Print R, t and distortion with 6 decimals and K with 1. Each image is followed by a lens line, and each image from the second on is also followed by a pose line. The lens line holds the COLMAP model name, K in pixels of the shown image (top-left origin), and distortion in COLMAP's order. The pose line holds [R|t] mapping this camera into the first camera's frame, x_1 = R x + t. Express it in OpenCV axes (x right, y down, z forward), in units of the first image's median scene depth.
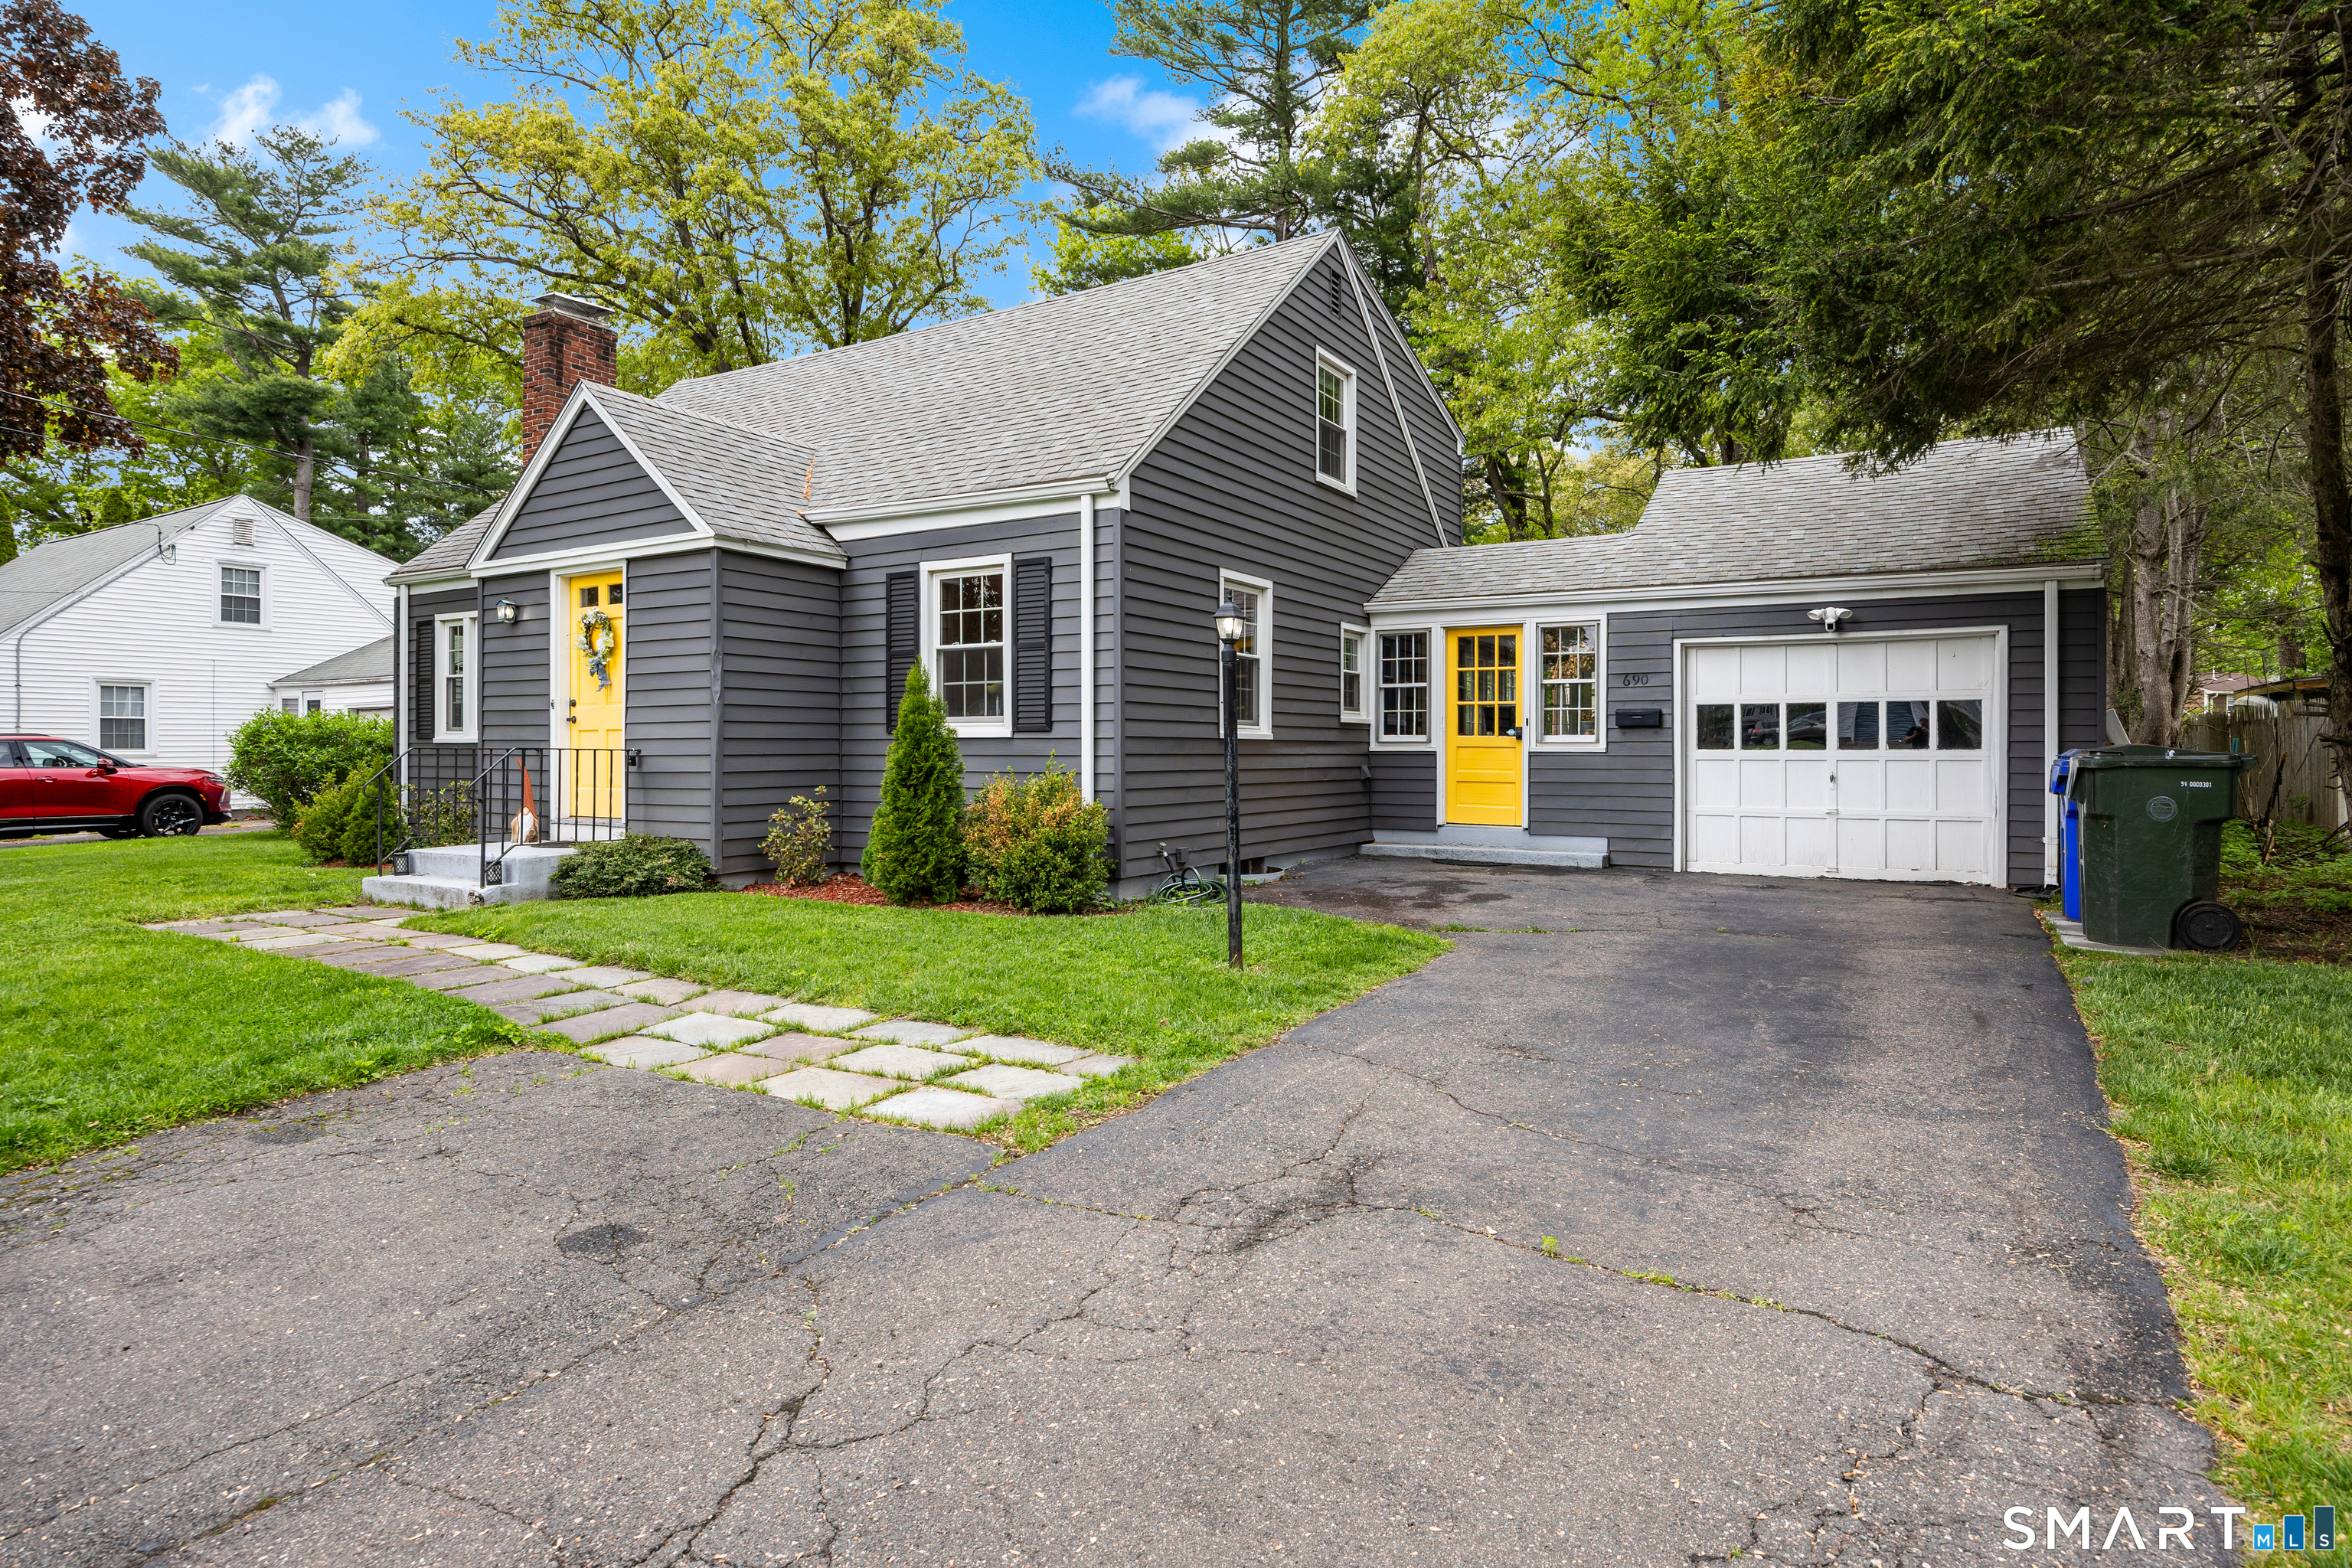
lens RADIAL K [[1270.9, 0, 1176.0], [0, 1270.9, 784.0], [0, 0, 1]] dist [-0.013779, 0.000456]
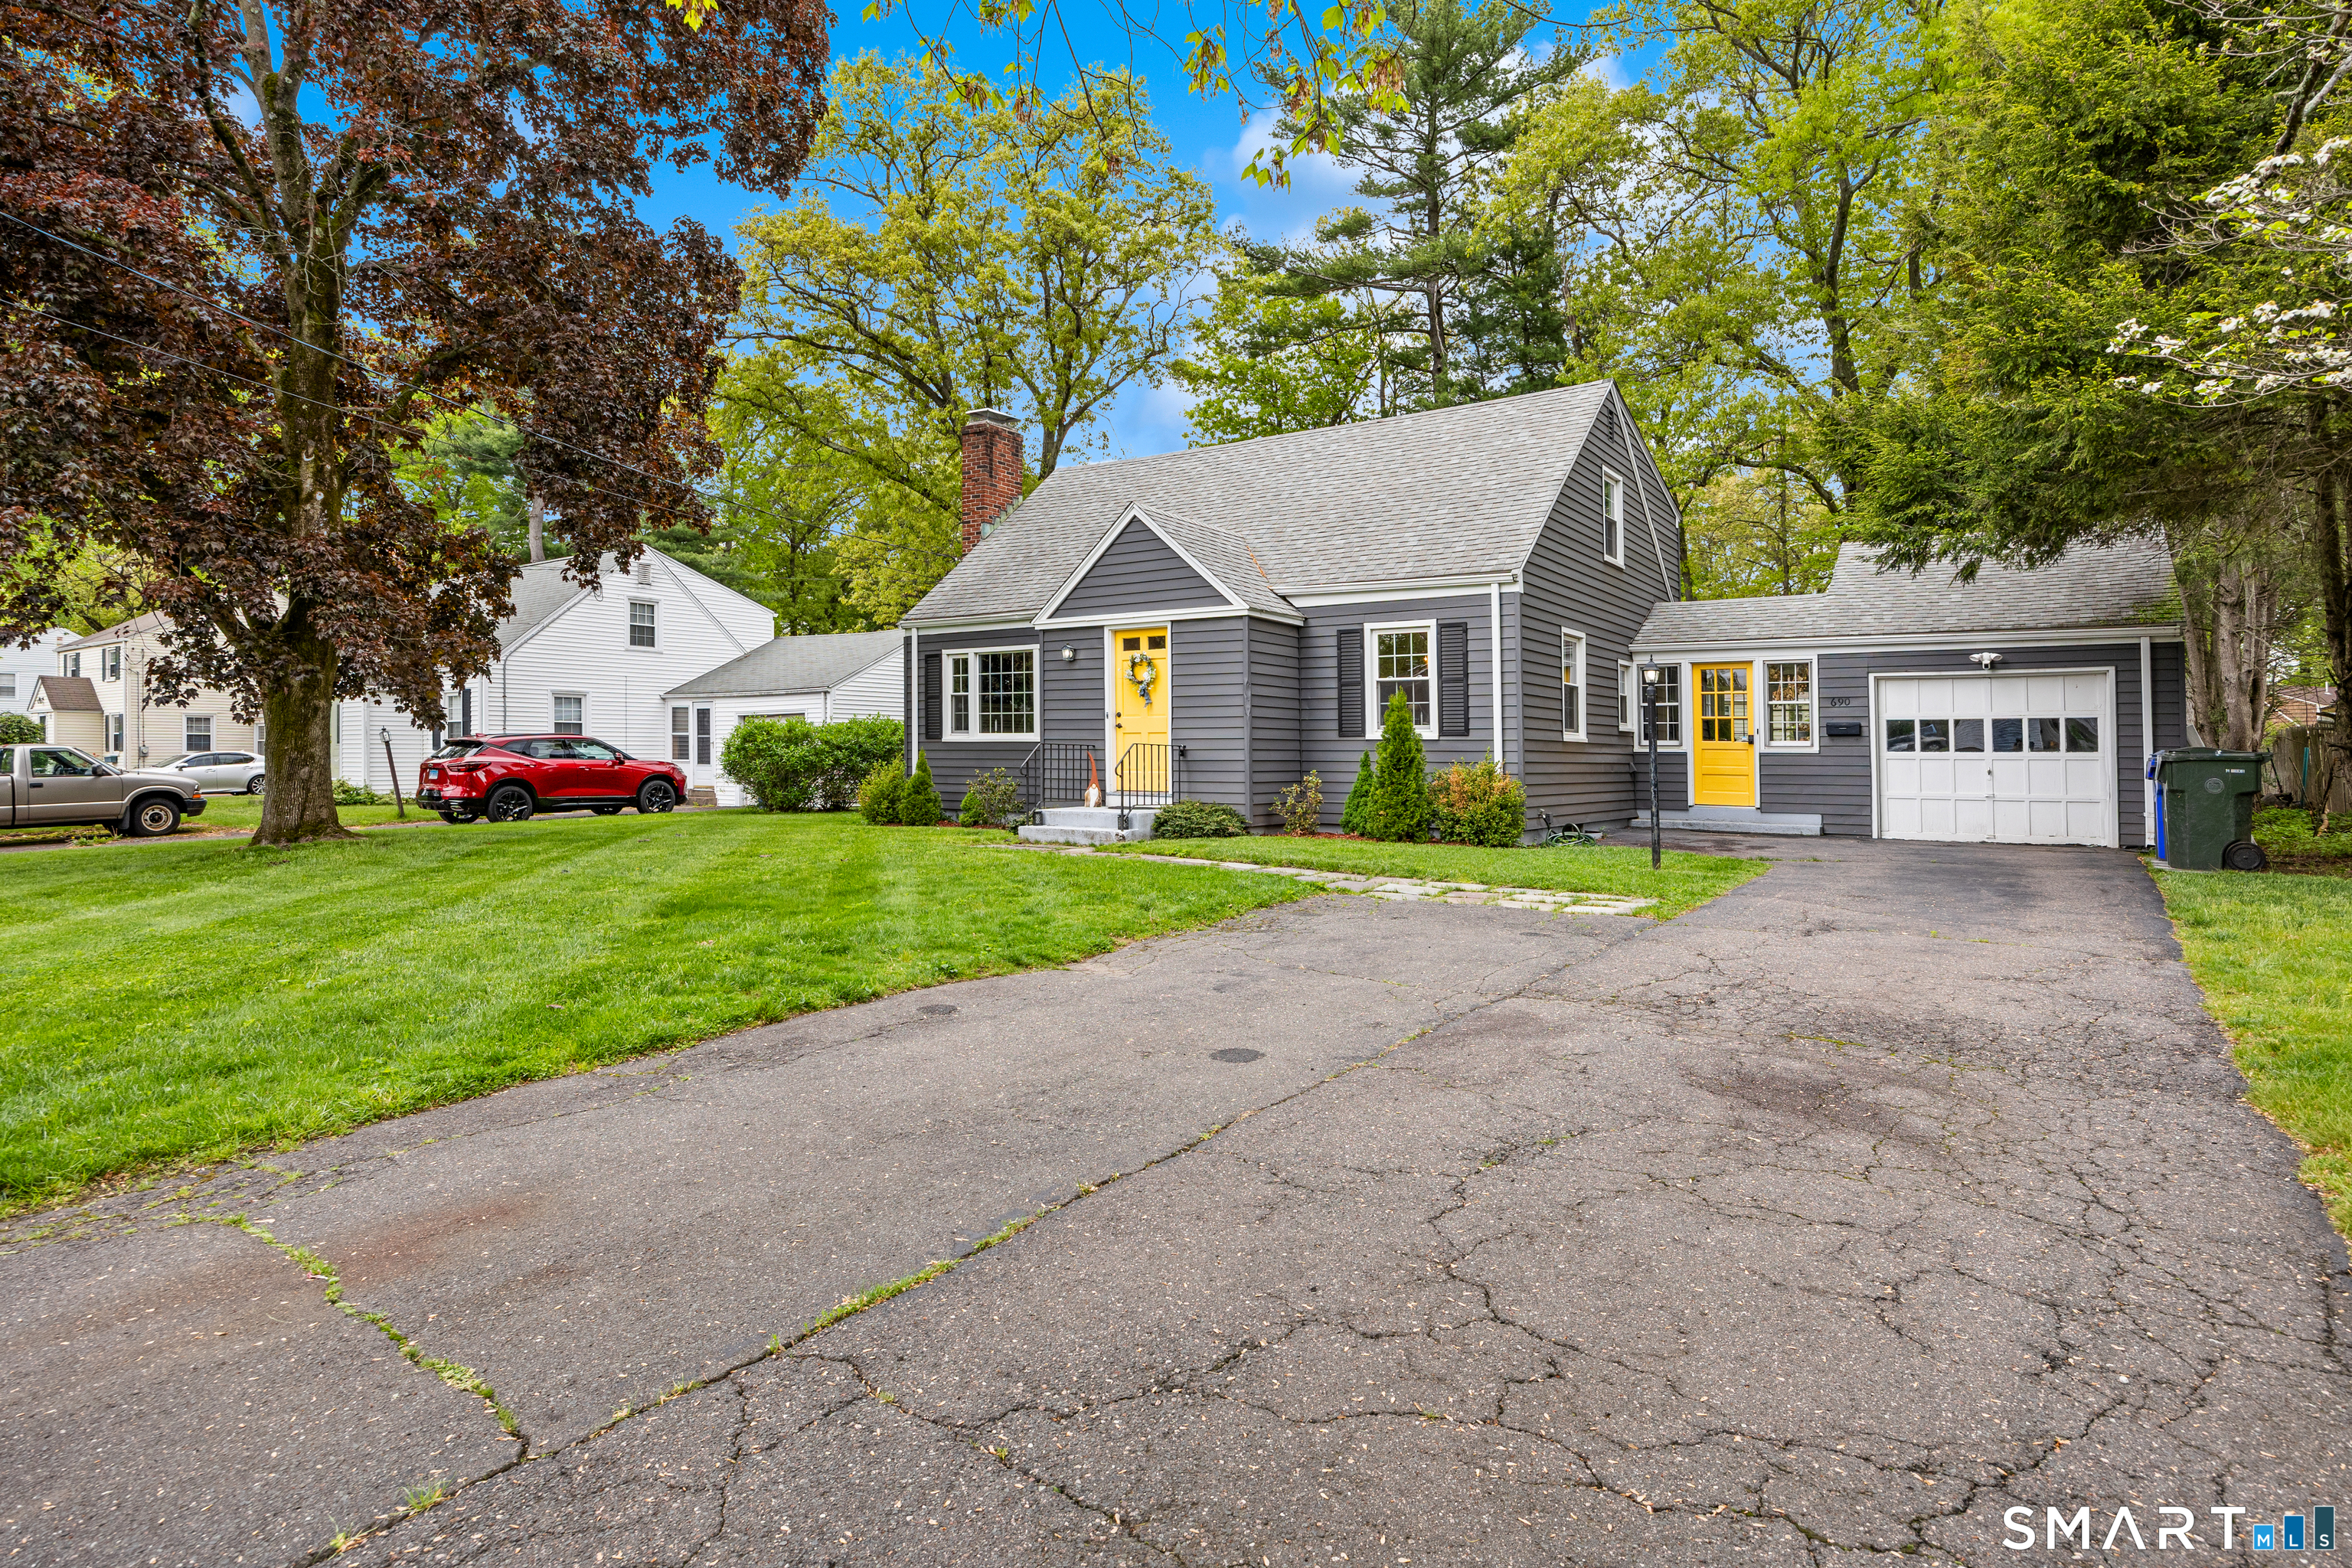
lens RADIAL K [[1262.8, 0, 1175.1], [0, 1262.8, 734.3], [0, 0, 1]] dist [-0.016249, -0.000587]
pose [[0.997847, 0.006069, -0.065300, -0.305484], [-0.009054, 0.998923, -0.045513, 0.025785], [0.064953, 0.046006, 0.996827, -0.469838]]
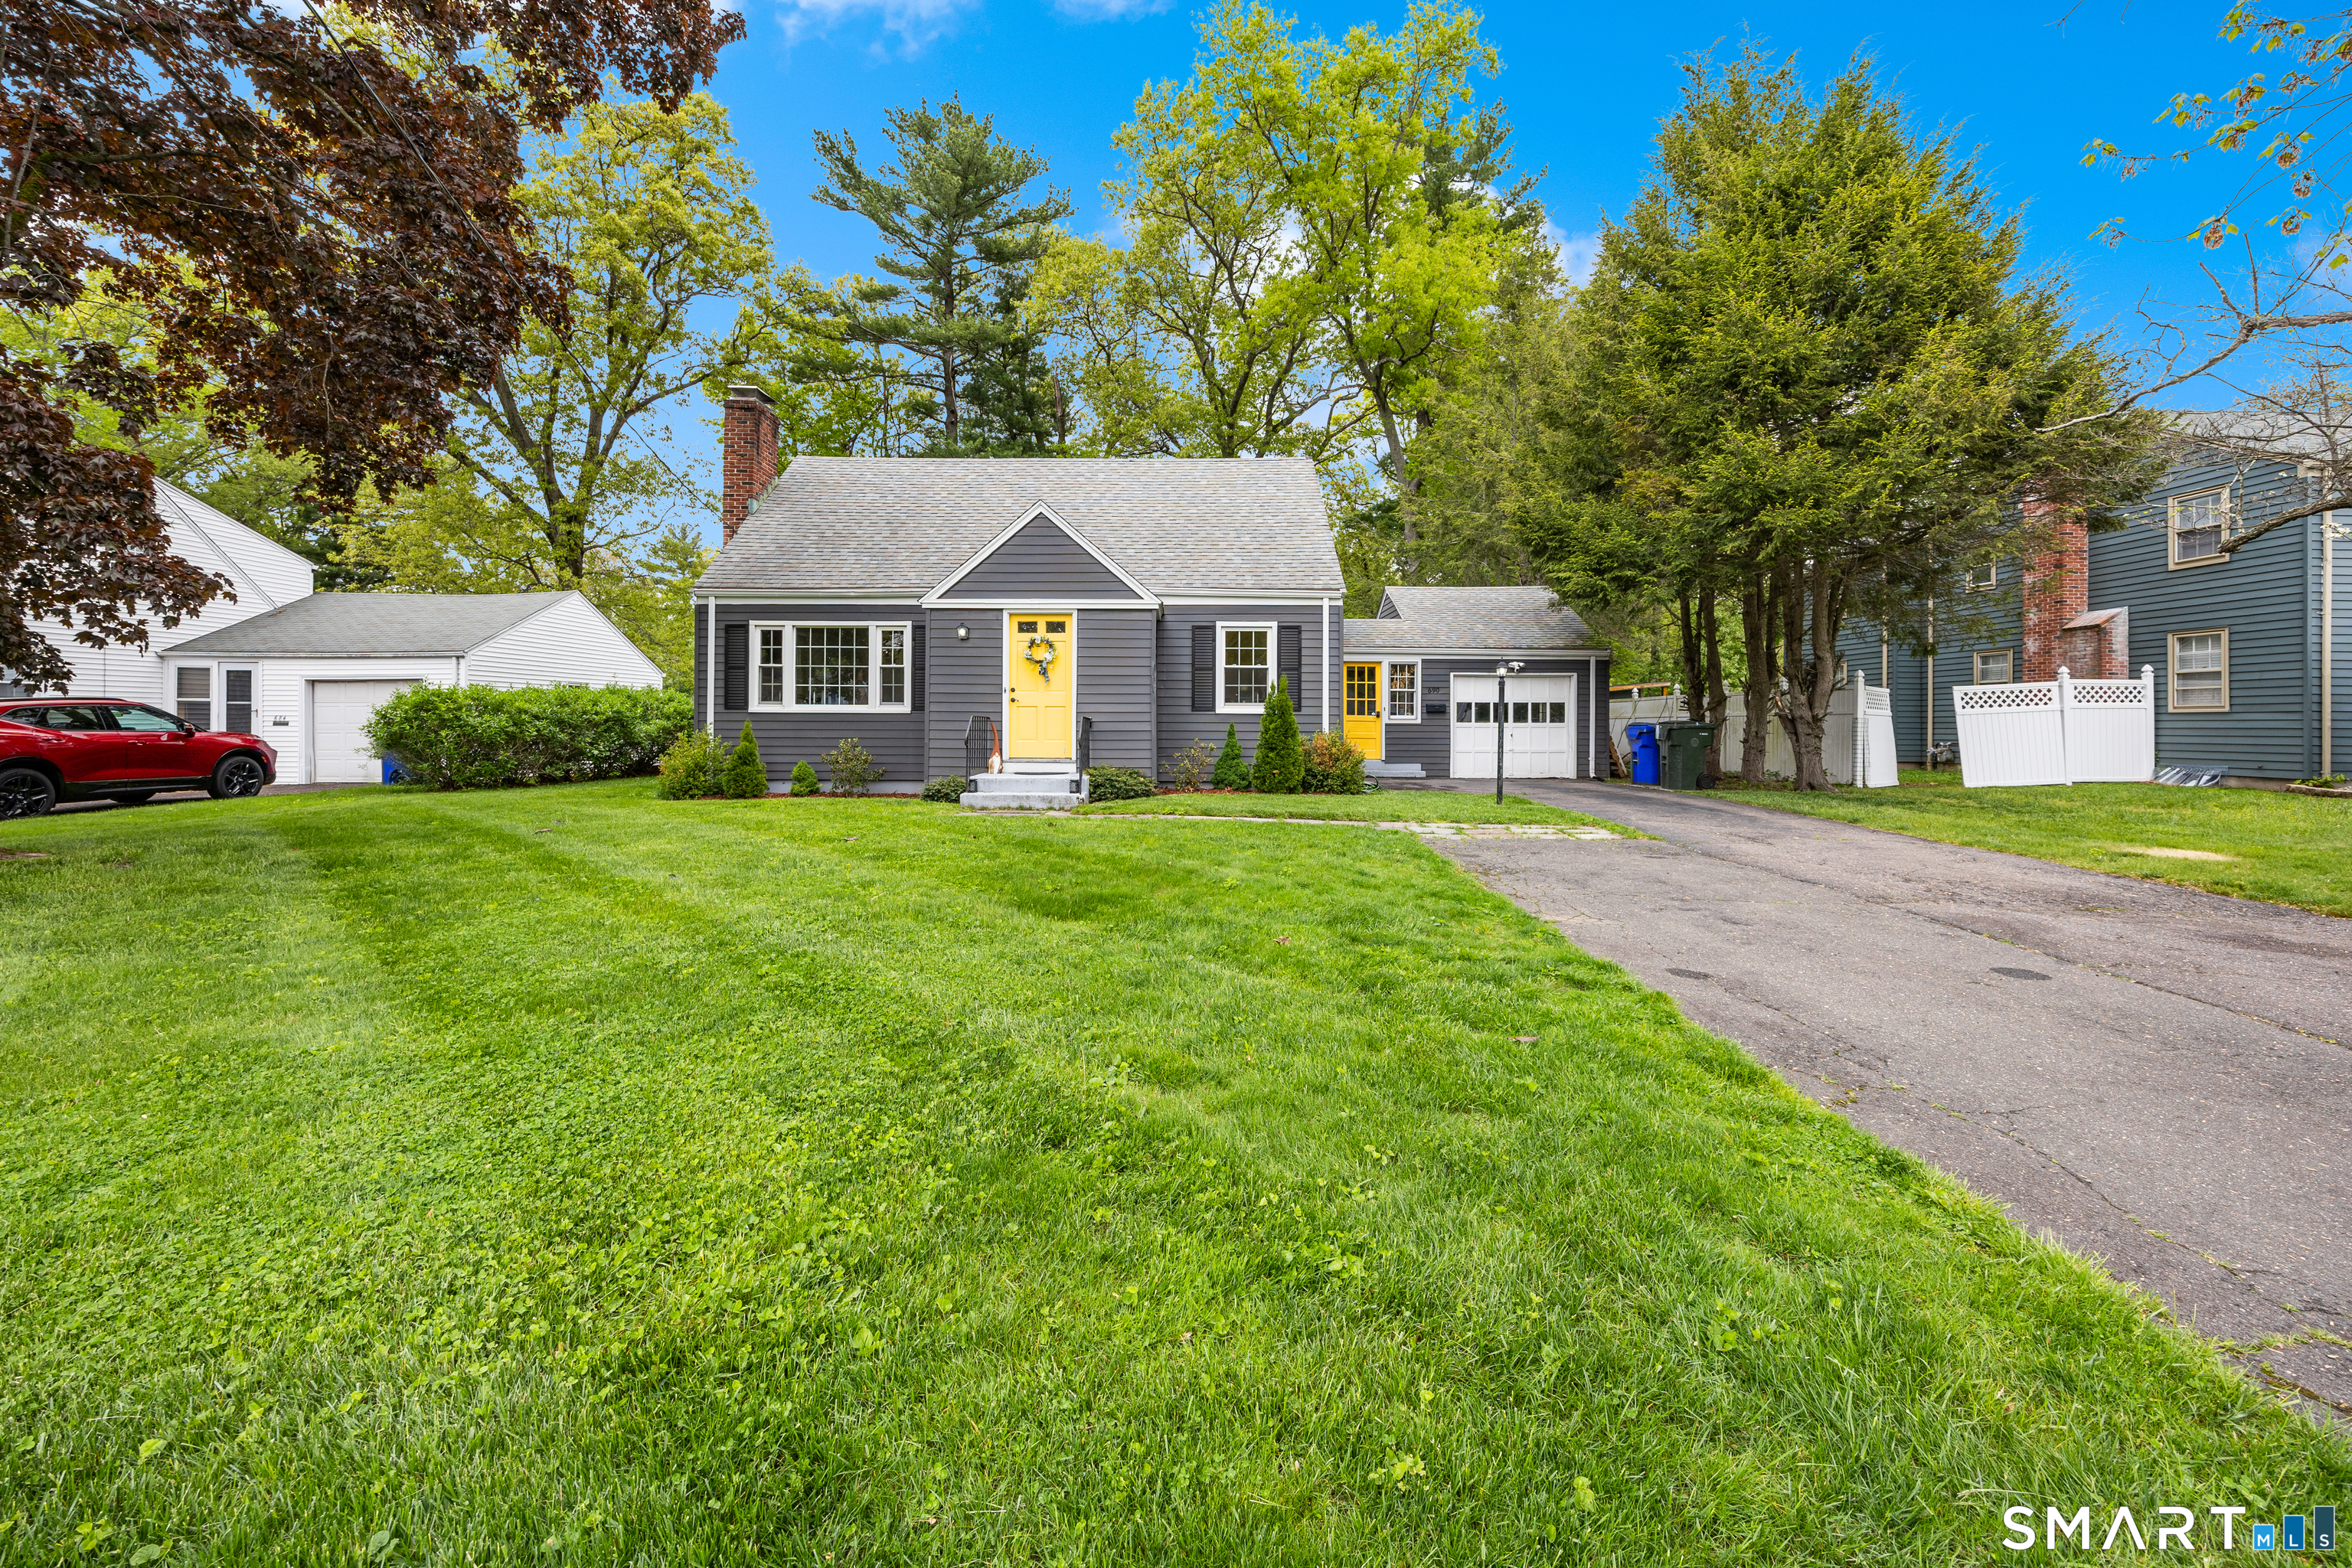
lens RADIAL K [[925.8, 0, 1176.4], [0, 925.8, 717.5], [0, 0, 1]] dist [0.001786, 0.000069]
pose [[0.859550, 0.009000, 0.510973, -0.896636], [0.009141, 0.999414, -0.032979, 0.013873], [-0.510970, 0.033018, 0.858964, -0.147710]]
